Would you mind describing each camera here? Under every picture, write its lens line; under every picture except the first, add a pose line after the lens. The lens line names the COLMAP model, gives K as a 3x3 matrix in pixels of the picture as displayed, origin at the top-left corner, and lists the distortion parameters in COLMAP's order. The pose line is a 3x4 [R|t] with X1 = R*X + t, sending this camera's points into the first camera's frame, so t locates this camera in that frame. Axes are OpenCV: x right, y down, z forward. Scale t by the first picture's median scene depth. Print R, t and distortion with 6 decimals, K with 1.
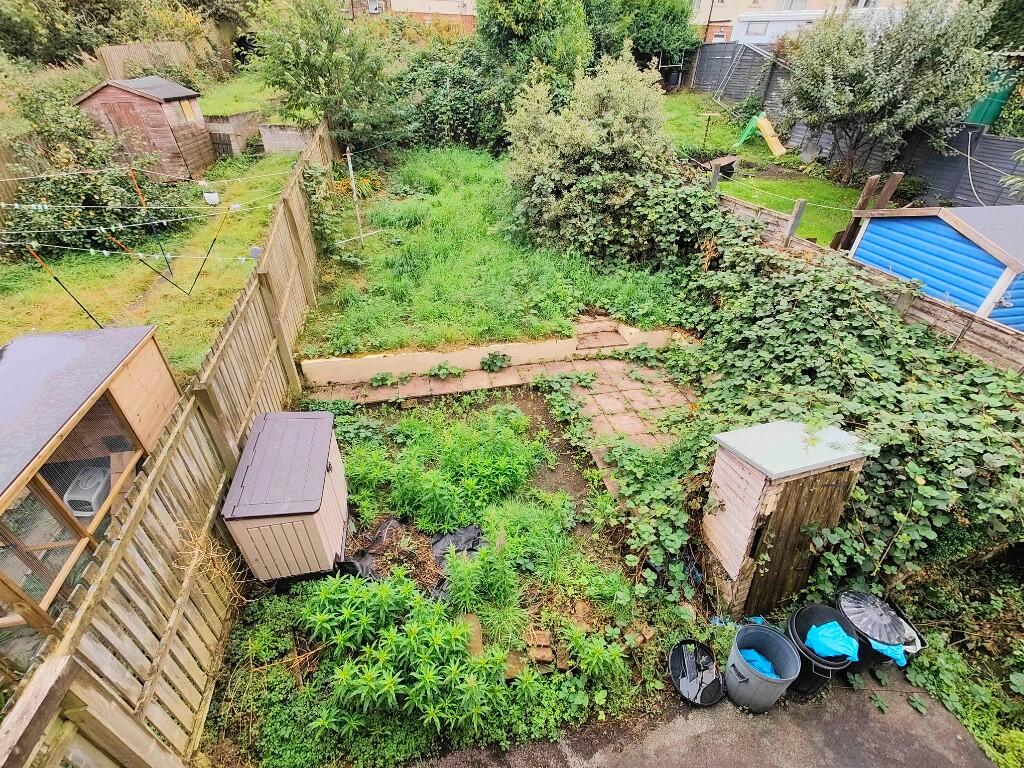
lens RADIAL K [[454.0, 0, 511.5], [0, 454.0, 379.0], [0, 0, 1]] dist [0.004548, 0.001582]
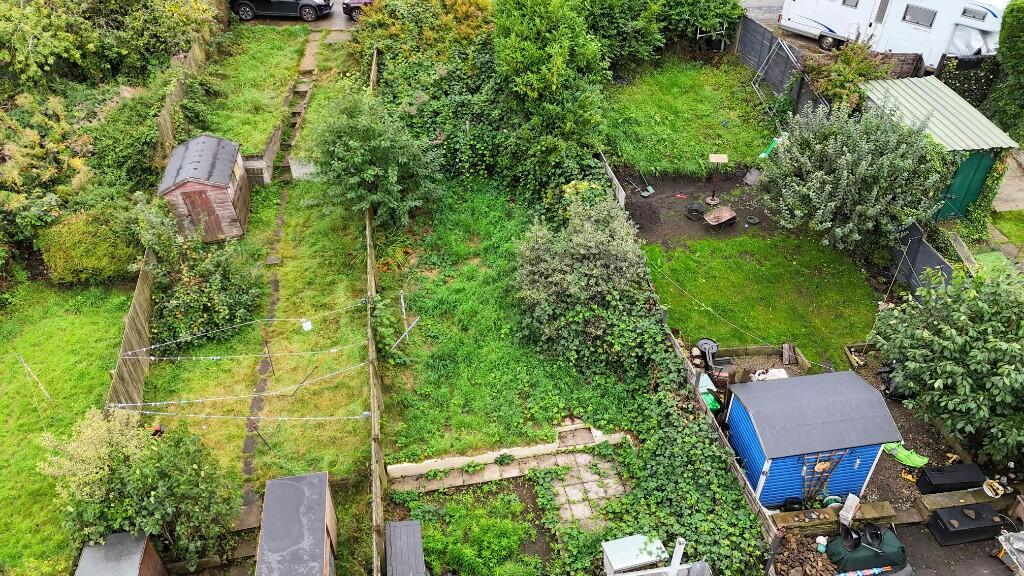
lens RADIAL K [[764.4, 0, 511.4], [0, 764.4, 288.0], [0, 0, 1]] dist [0.072139, -0.000437]
pose [[0.997876, 0.009123, -0.064508, 0.157887], [-0.002522, 0.994814, 0.101680, -0.915483], [0.065101, -0.101301, 0.992724, -1.591667]]
